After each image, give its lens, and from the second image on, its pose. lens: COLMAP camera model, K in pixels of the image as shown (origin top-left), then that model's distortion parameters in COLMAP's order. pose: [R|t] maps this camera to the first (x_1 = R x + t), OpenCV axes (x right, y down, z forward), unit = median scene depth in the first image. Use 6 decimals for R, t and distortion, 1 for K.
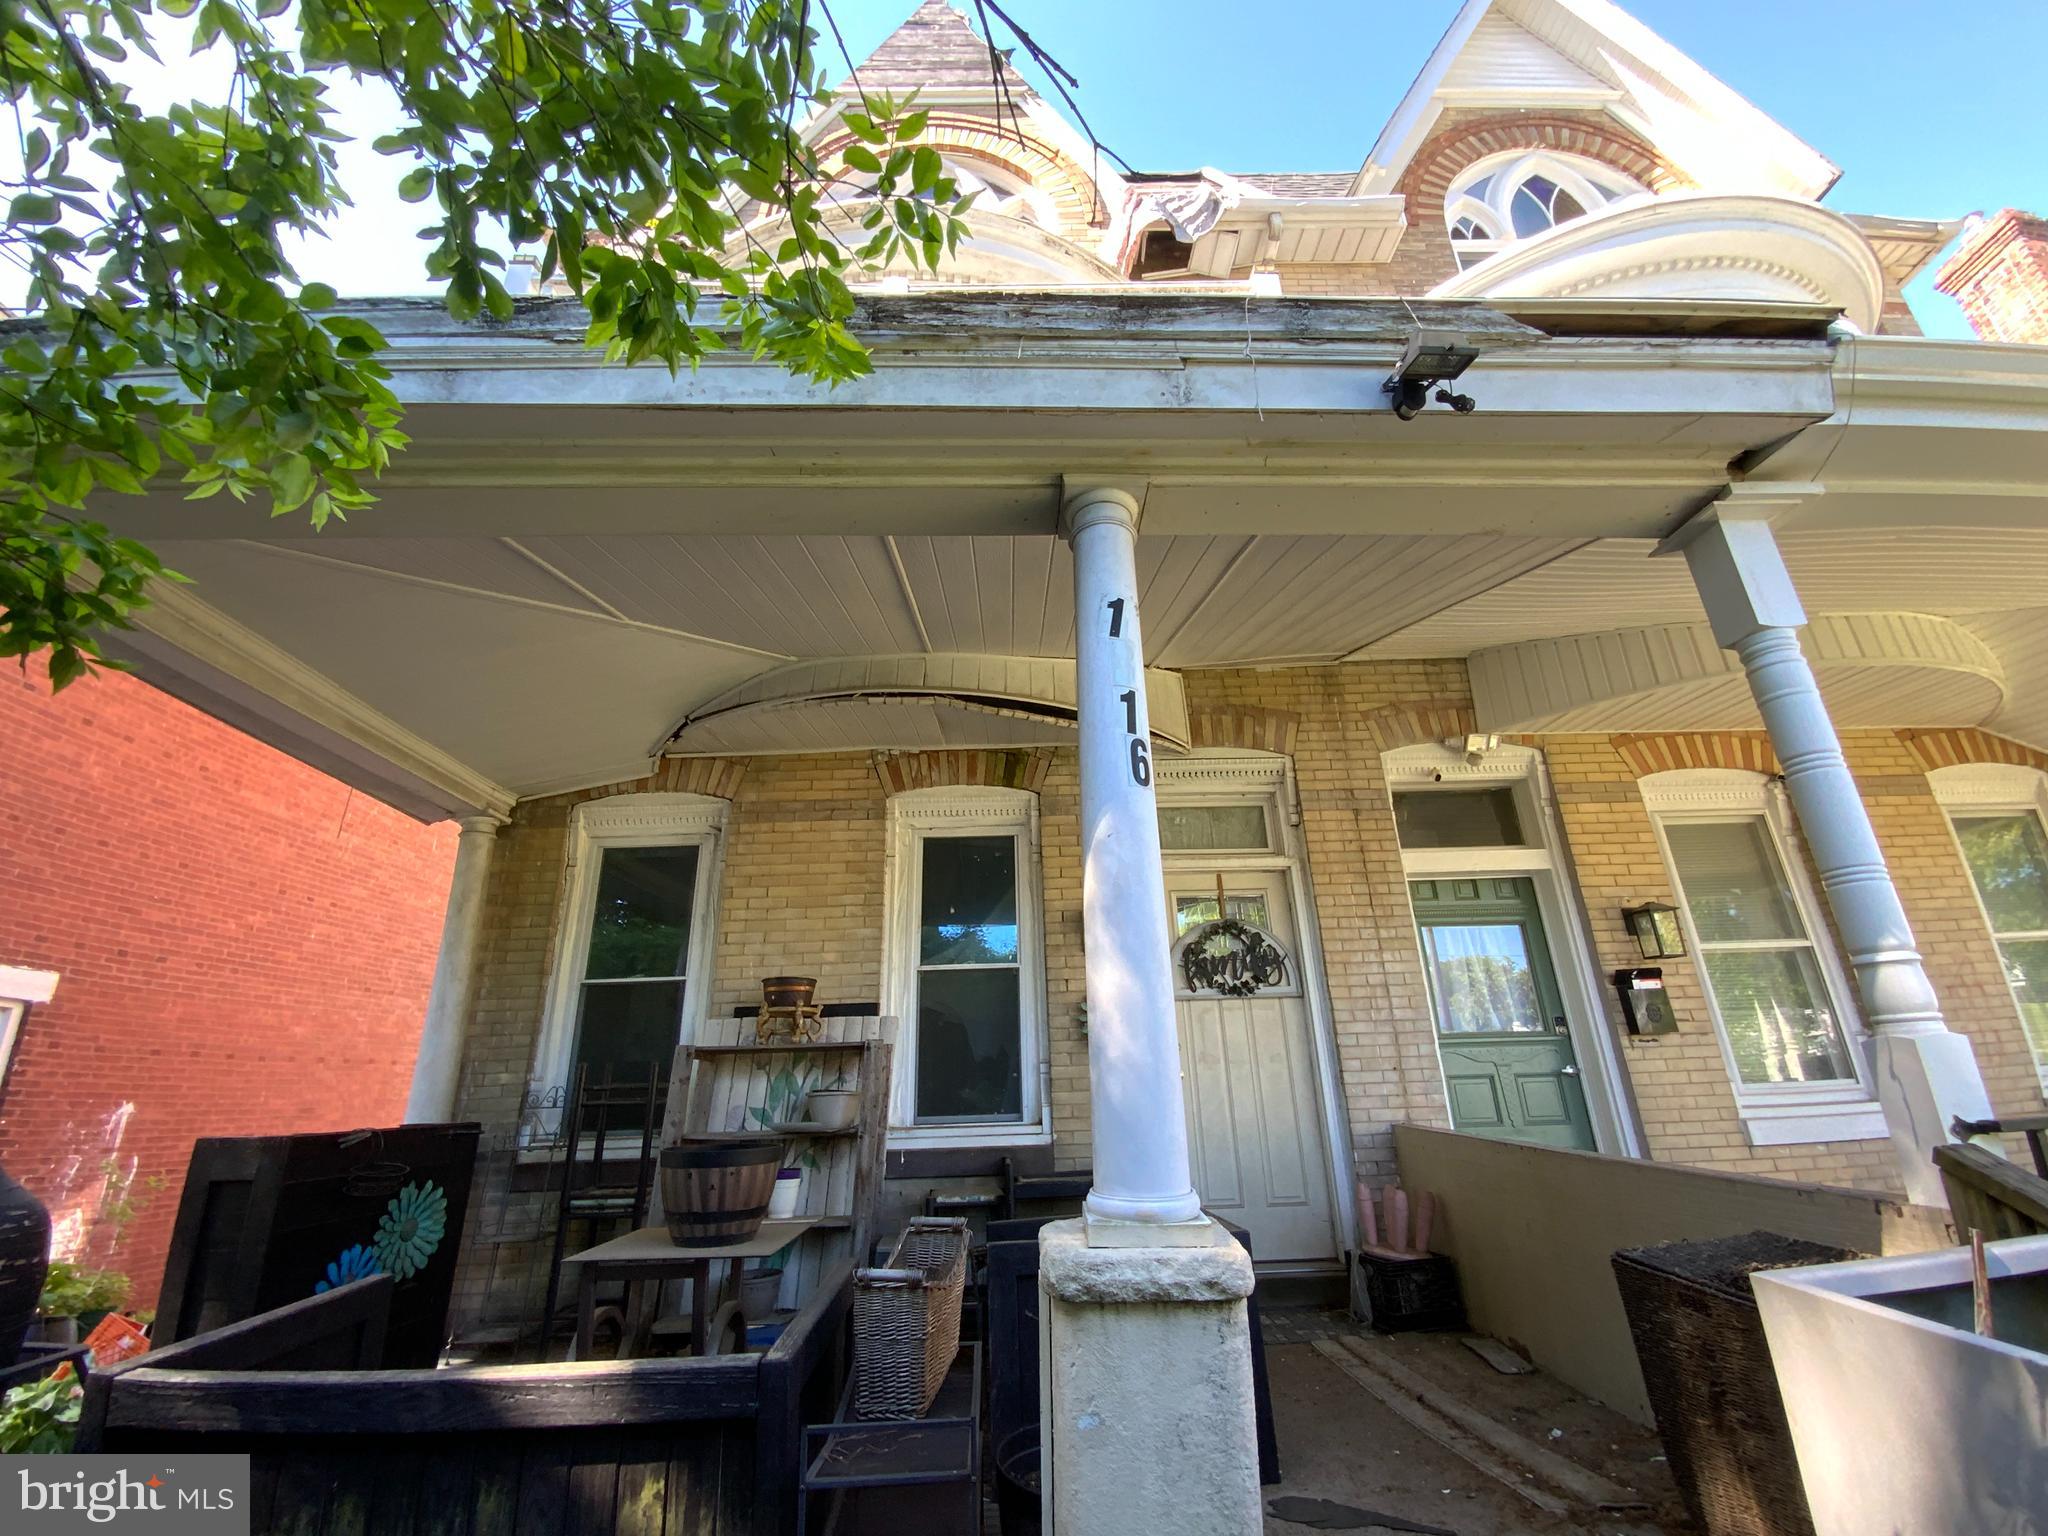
lens RADIAL K [[827.4, 0, 1031.3], [0, 827.4, 765.4], [0, 0, 1]] dist [0.018509, -0.016615]
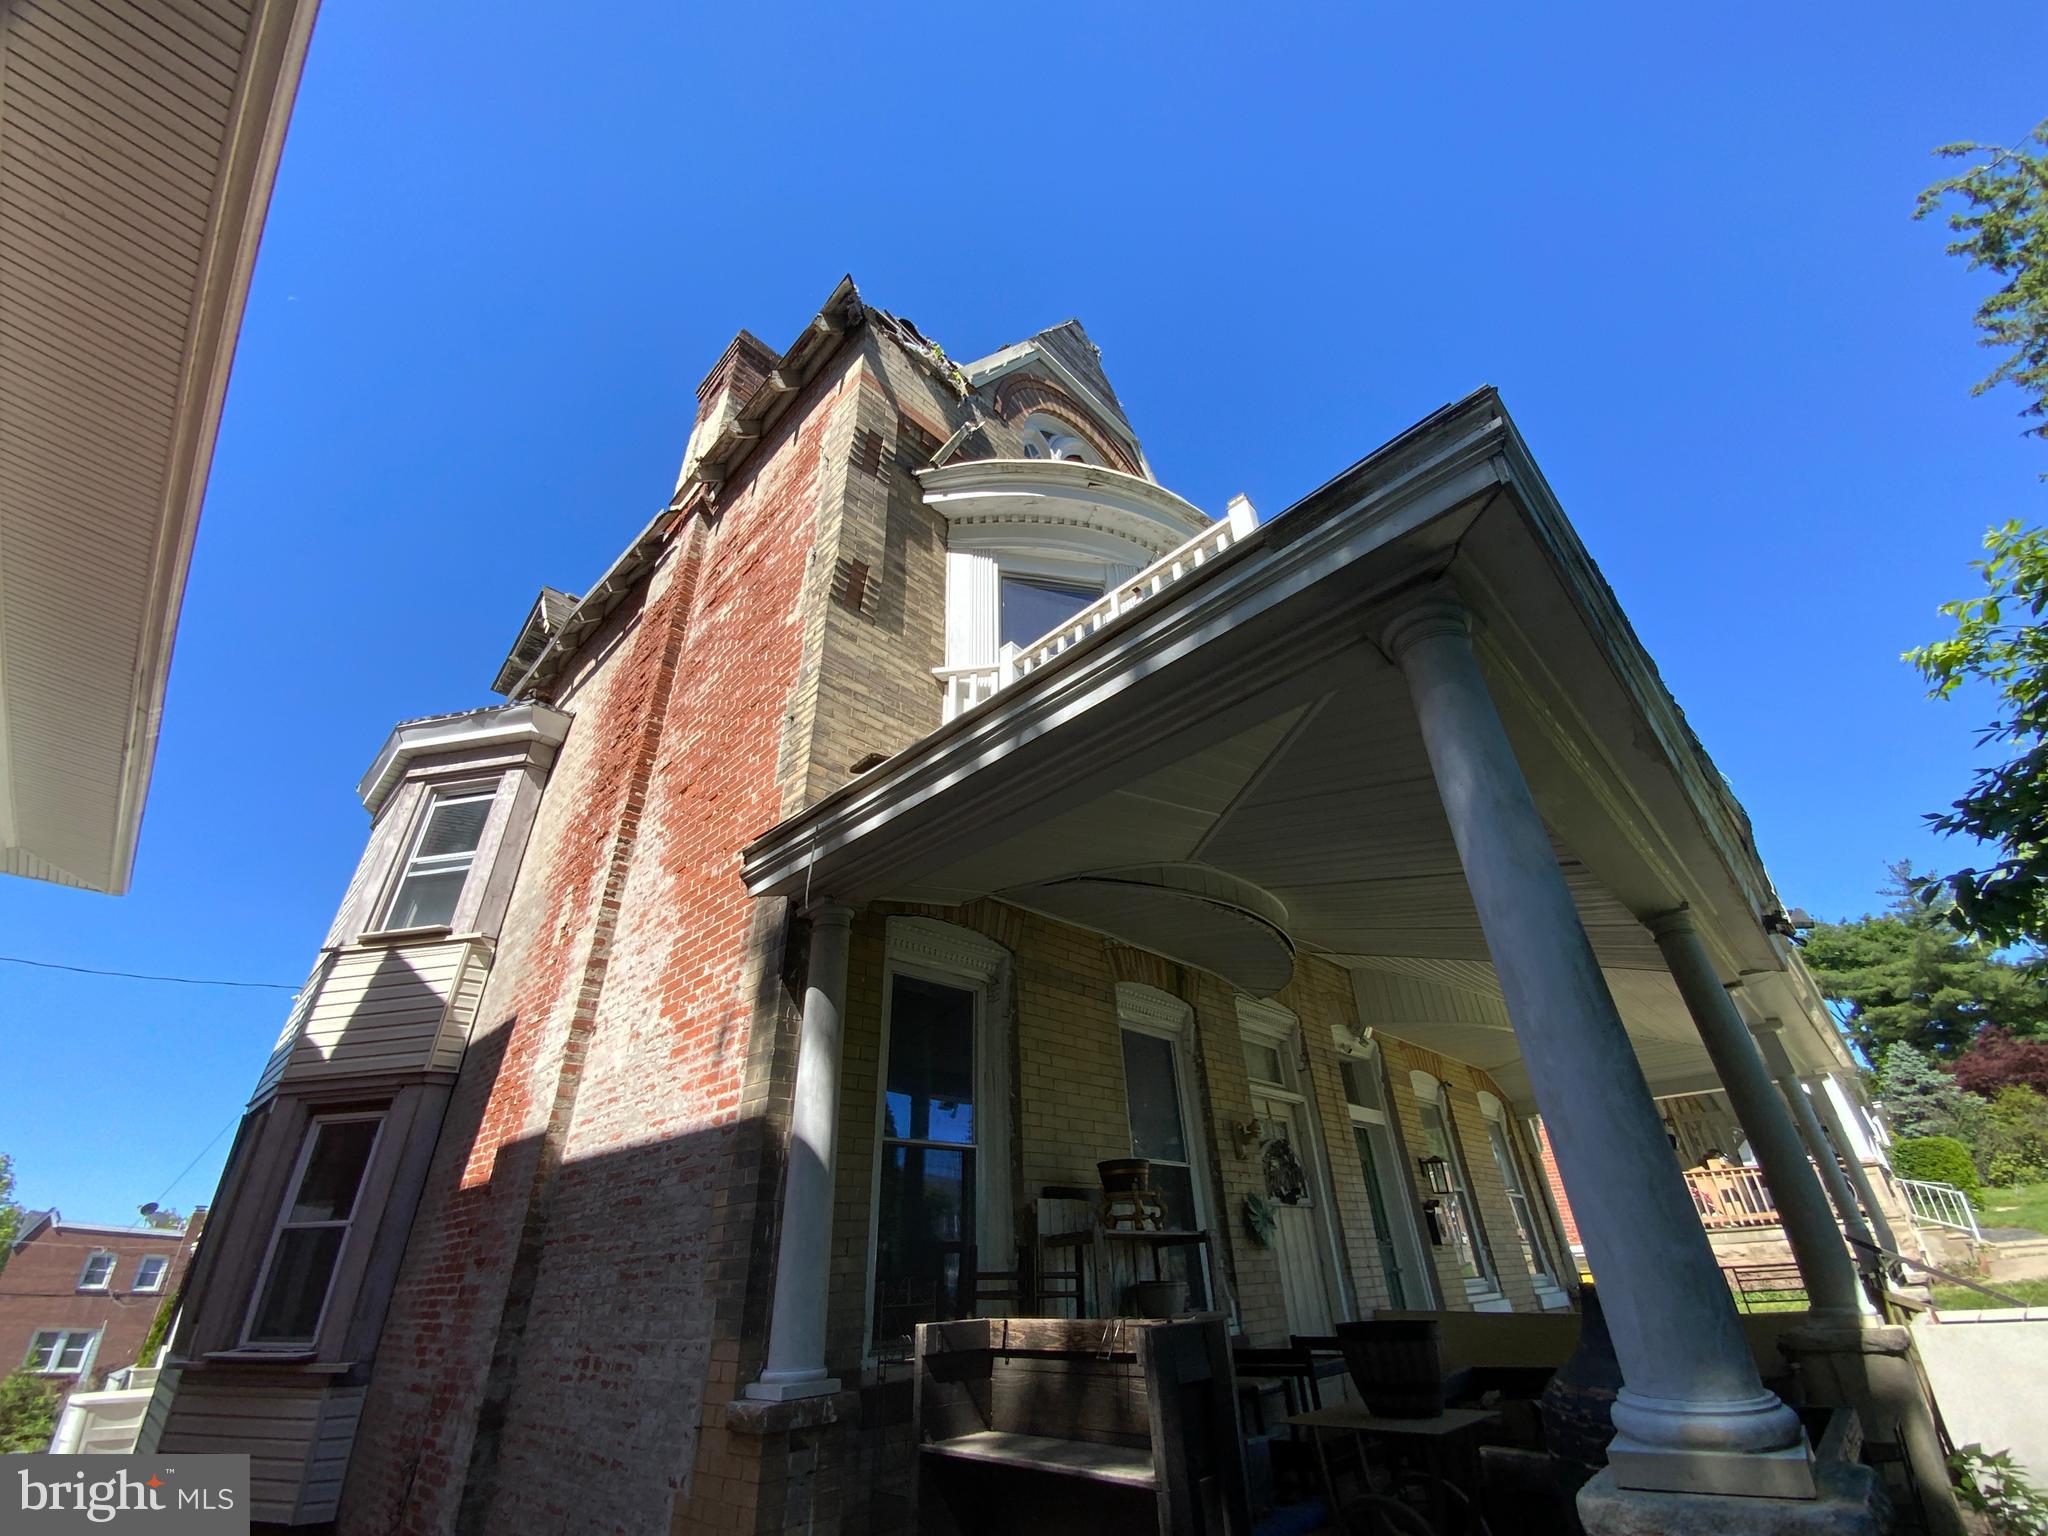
lens RADIAL K [[827.4, 0, 1029.4], [0, 827.4, 770.6], [0, 0, 1]] dist [0.018509, -0.016615]
pose [[0.716731, 0.368327, 0.592142, -1.087076], [-0.236686, 0.927214, -0.290265, 0.130481], [-0.655955, 0.067890, 0.751741, 0.269512]]
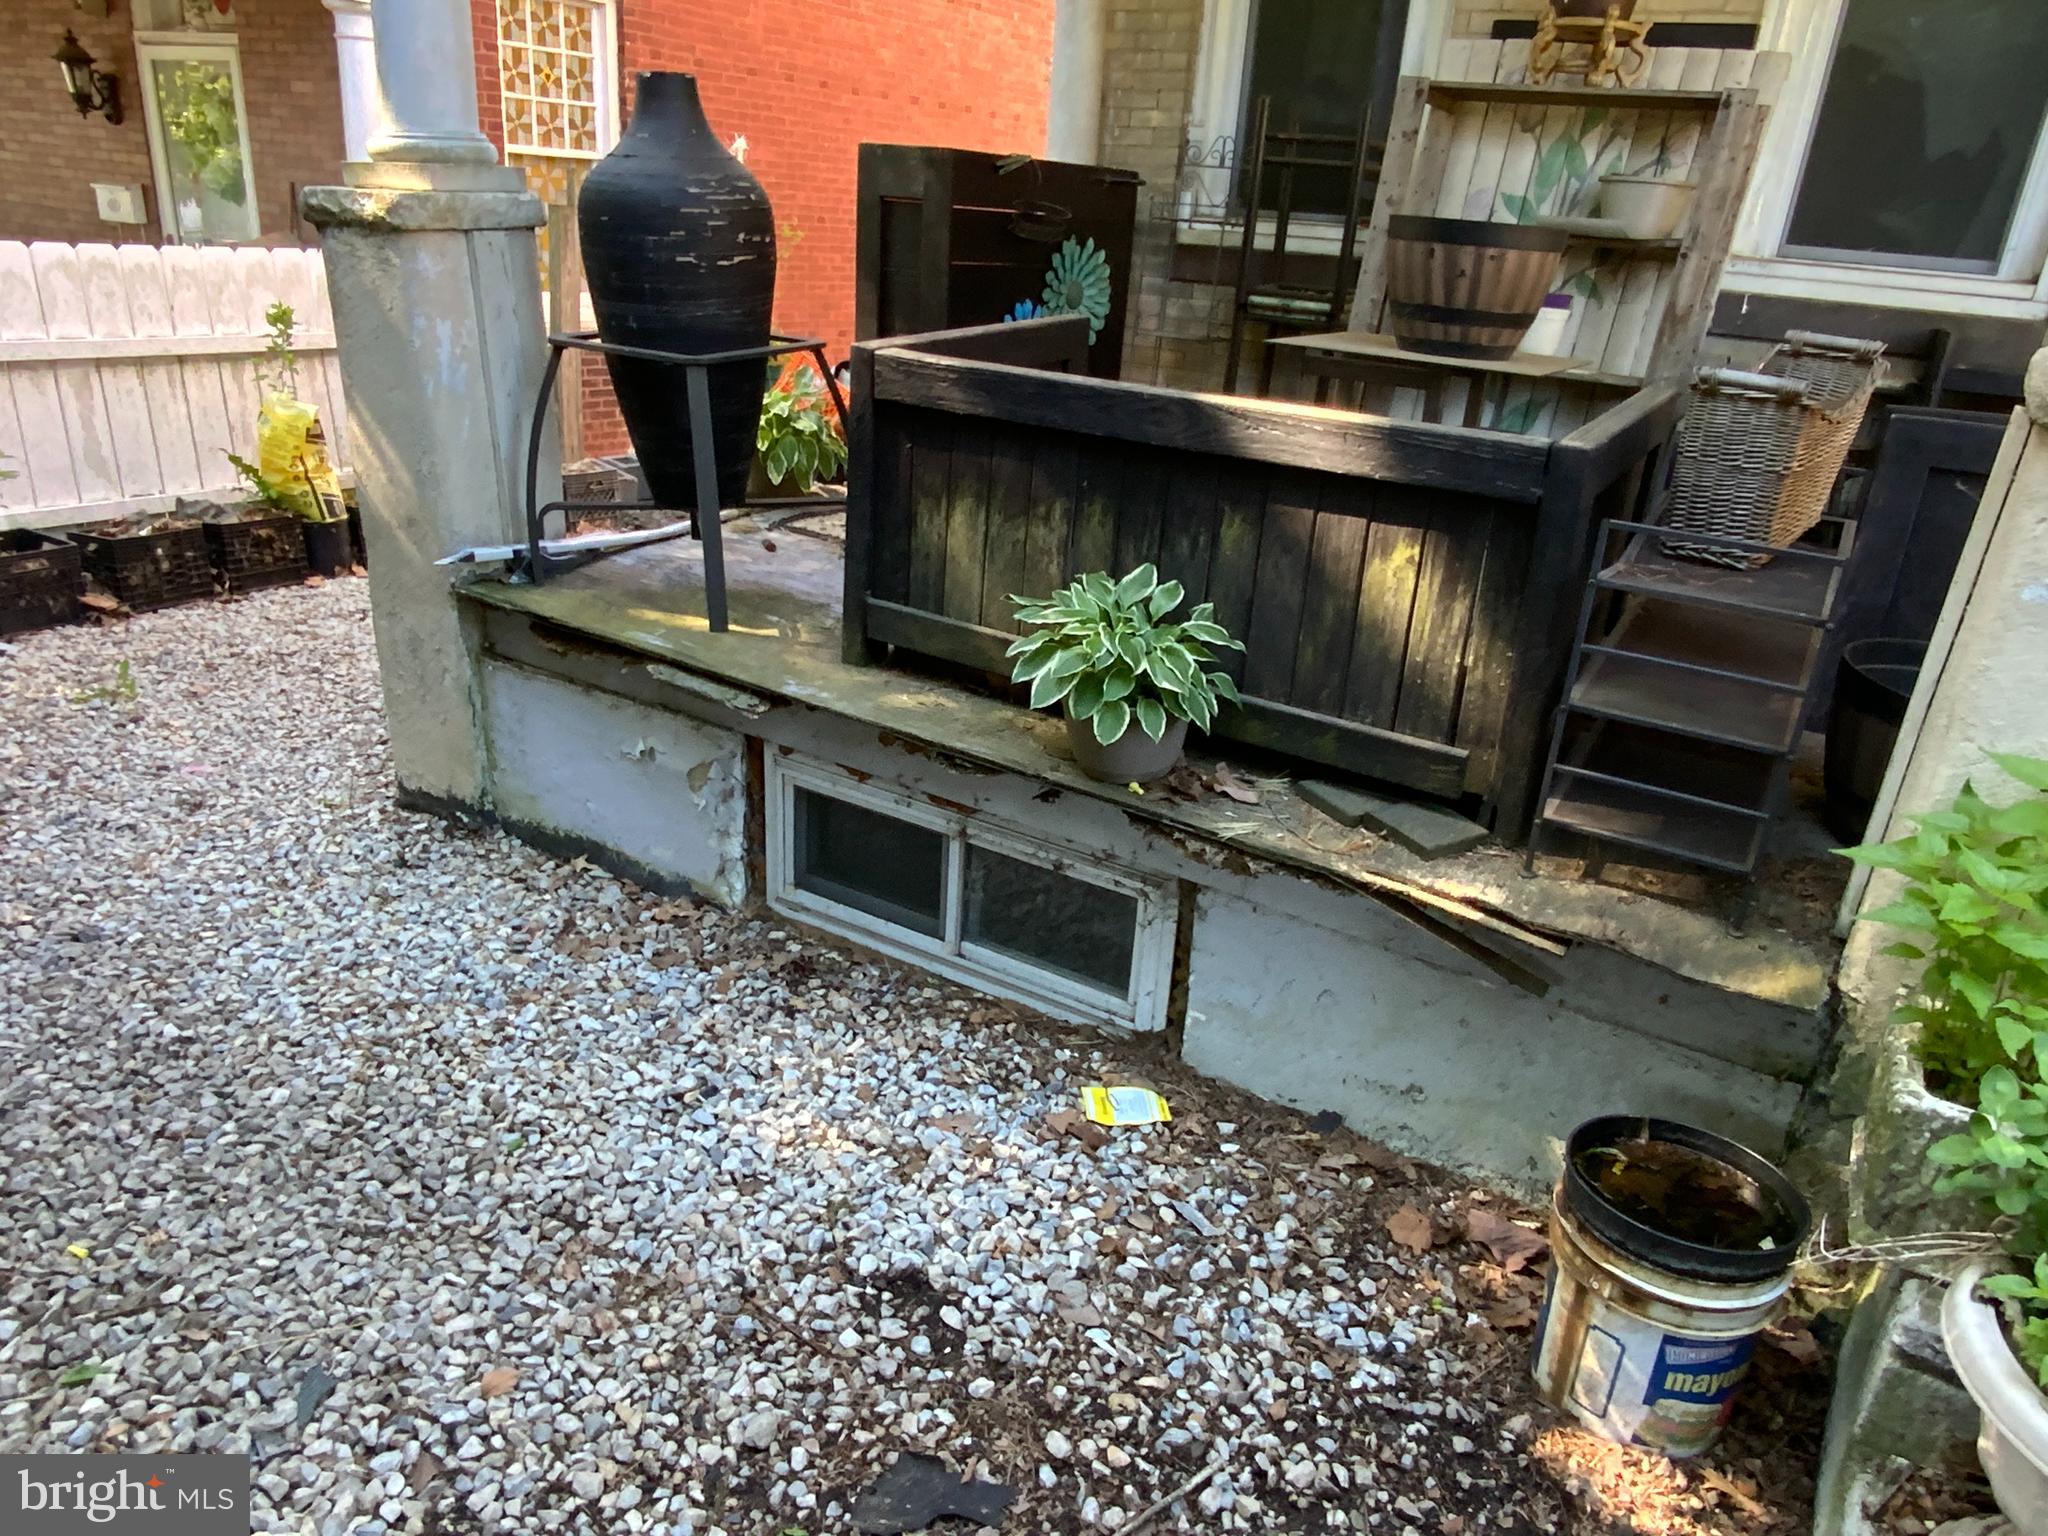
lens RADIAL K [[1383.7, 0, 1038.6], [0, 1383.7, 755.0], [0, 0, 1]] dist [0.032360, -0.027253]
pose [[0.833941, 0.287645, -0.470959, -0.012452], [0.098489, 0.762135, 0.639883, 0.025003], [0.542994, -0.580009, 0.607246, -0.066787]]
